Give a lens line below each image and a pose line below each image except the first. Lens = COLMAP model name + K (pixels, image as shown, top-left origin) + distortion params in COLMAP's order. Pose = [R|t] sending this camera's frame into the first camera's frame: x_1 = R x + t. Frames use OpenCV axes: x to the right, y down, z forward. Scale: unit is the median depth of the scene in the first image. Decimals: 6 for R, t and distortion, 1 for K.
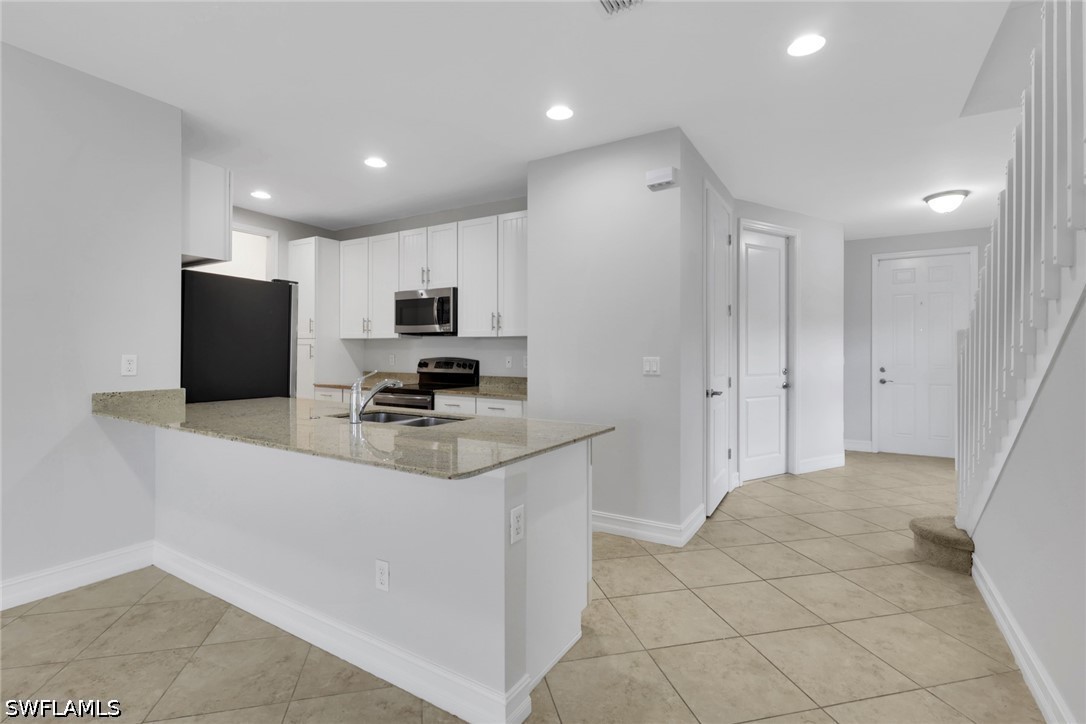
lens RADIAL K [[502.4, 0, 539.0], [0, 502.4, 352.6], [0, 0, 1]] dist [-0.002228, -0.000047]
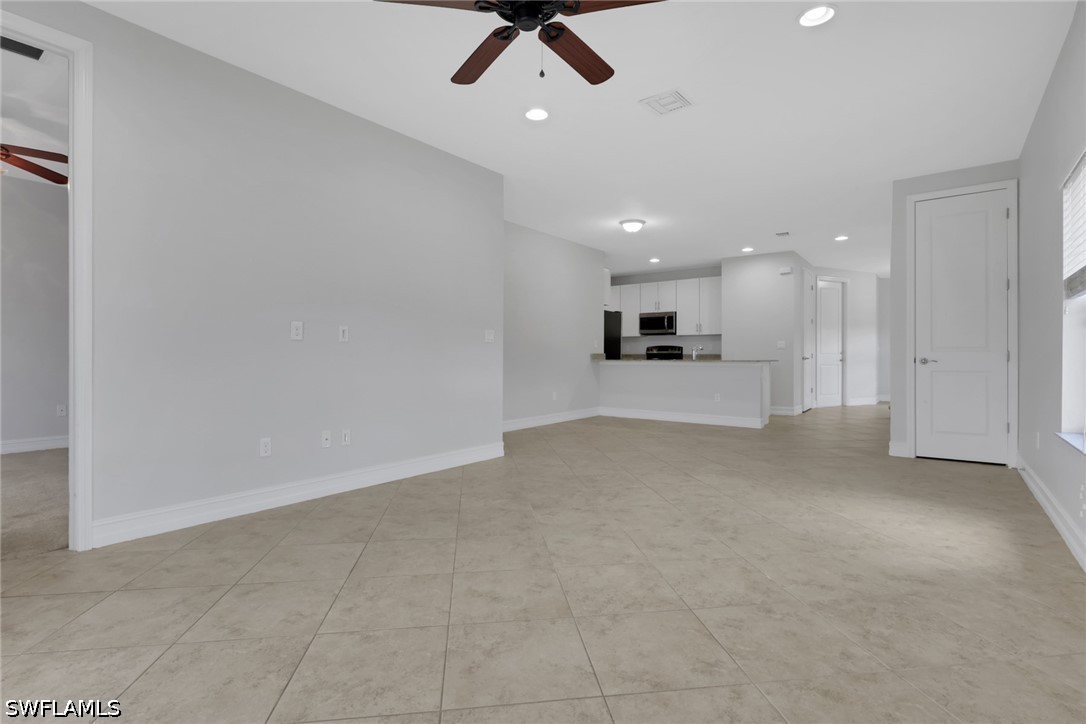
lens RADIAL K [[502.4, 0, 546.8], [0, 502.4, 360.0], [0, 0, 1]] dist [-0.002228, -0.000047]
pose [[0.994734, -0.001030, -0.102482, -0.482591], [0.001773, 0.999973, 0.007158, 0.055974], [0.102472, -0.007302, 0.994709, -1.139564]]
